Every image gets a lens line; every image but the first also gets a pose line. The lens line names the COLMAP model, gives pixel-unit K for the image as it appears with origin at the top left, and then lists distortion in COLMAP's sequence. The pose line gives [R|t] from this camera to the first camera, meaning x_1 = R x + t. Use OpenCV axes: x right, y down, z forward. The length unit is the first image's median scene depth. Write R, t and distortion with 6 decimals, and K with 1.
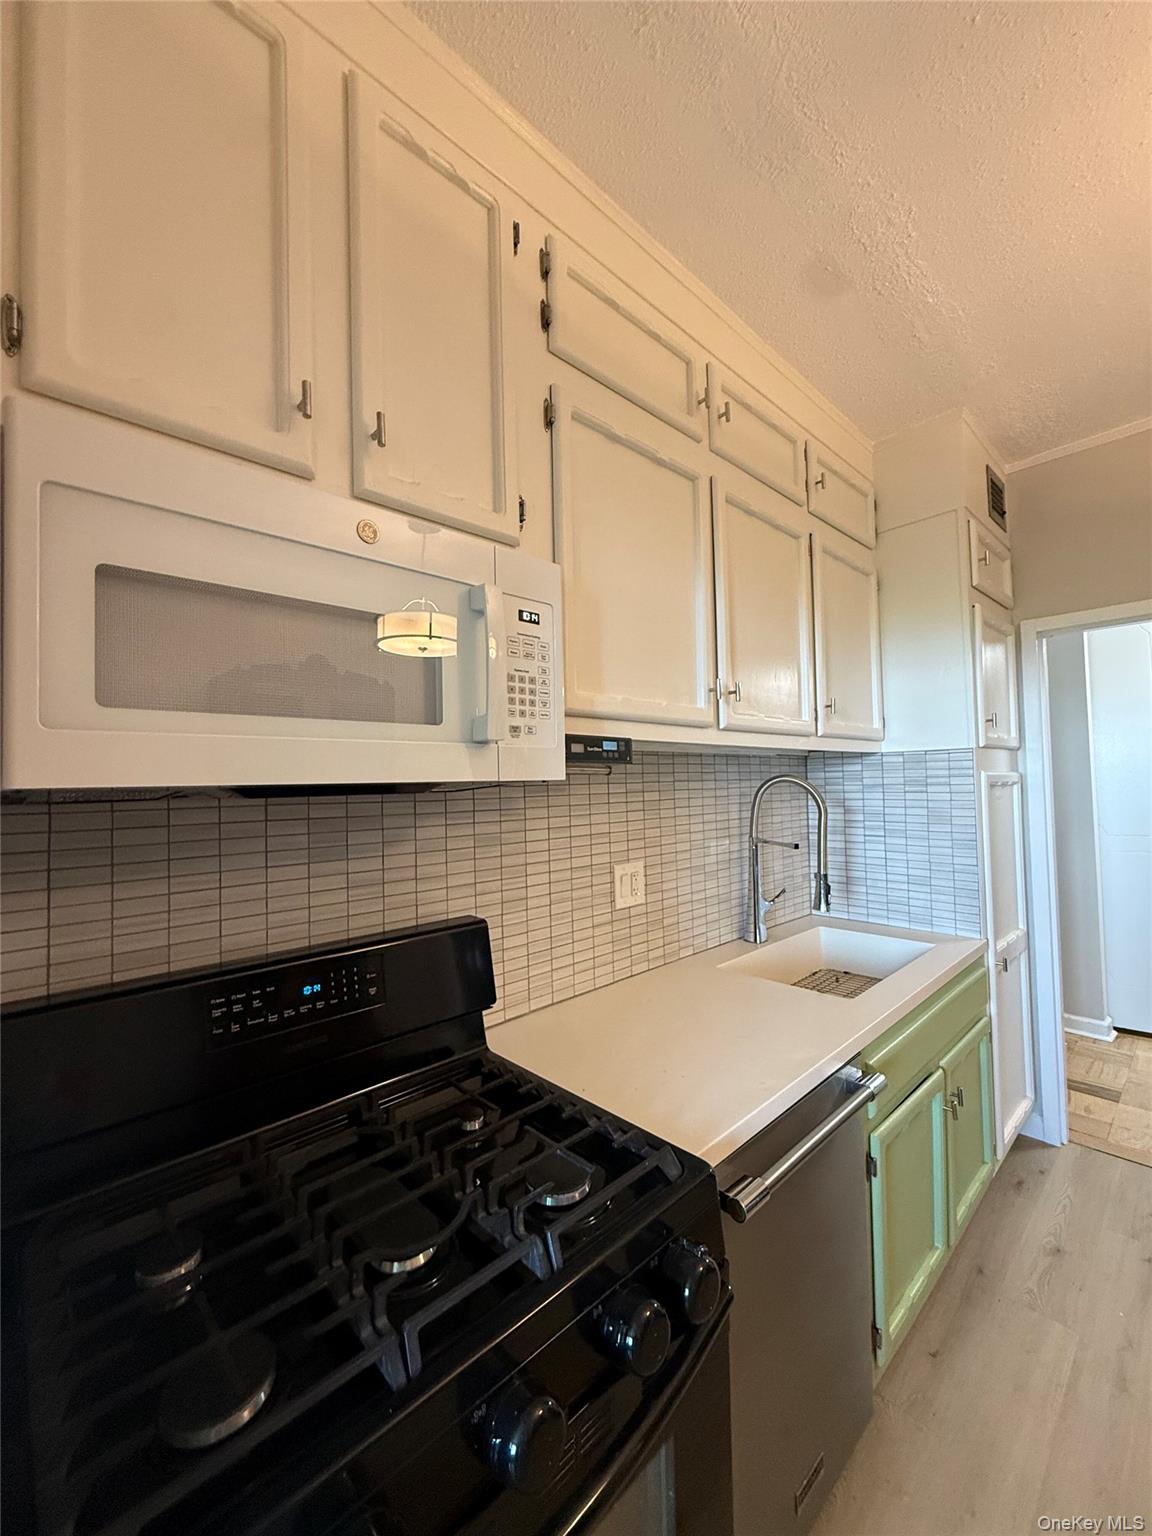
lens RADIAL K [[615.2, 0, 577.5], [0, 615.2, 765.4], [0, 0, 1]] dist [-0.000475, 0.000186]
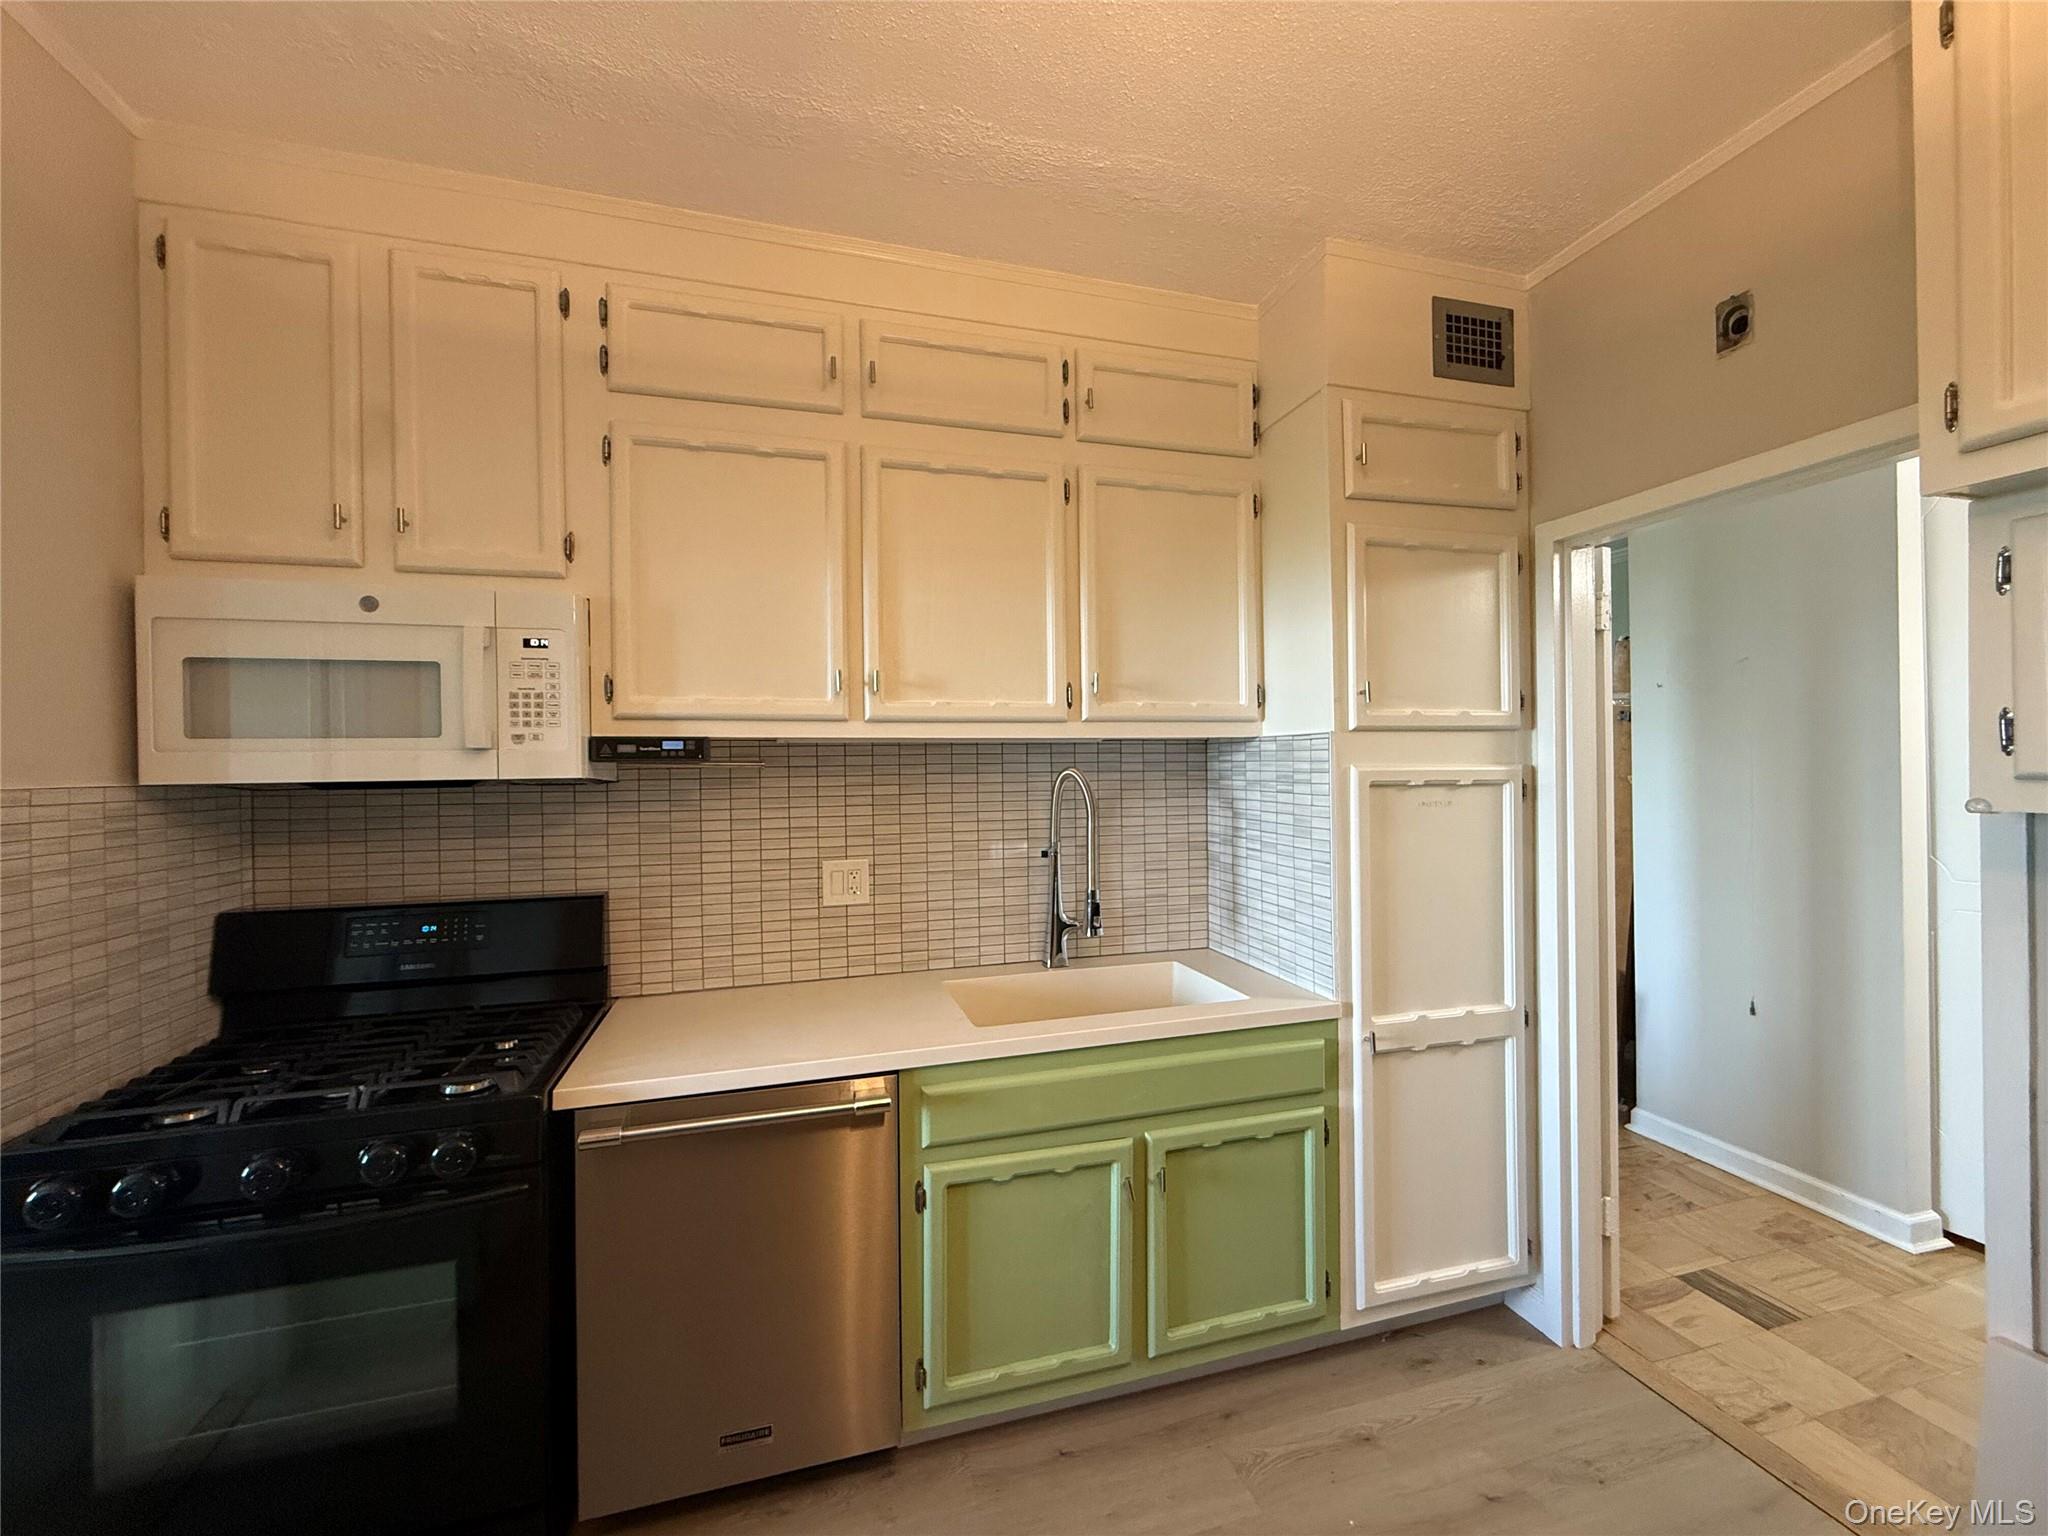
lens RADIAL K [[820.2, 0, 1024.0], [0, 820.2, 768.0], [0, 0, 1]] dist [-0.000475, 0.000186]
pose [[0.887398, 0.012693, -0.460829, 1.032604], [0.006799, 0.999152, 0.040613, -0.037769], [0.460954, -0.039173, 0.886559, 0.005484]]
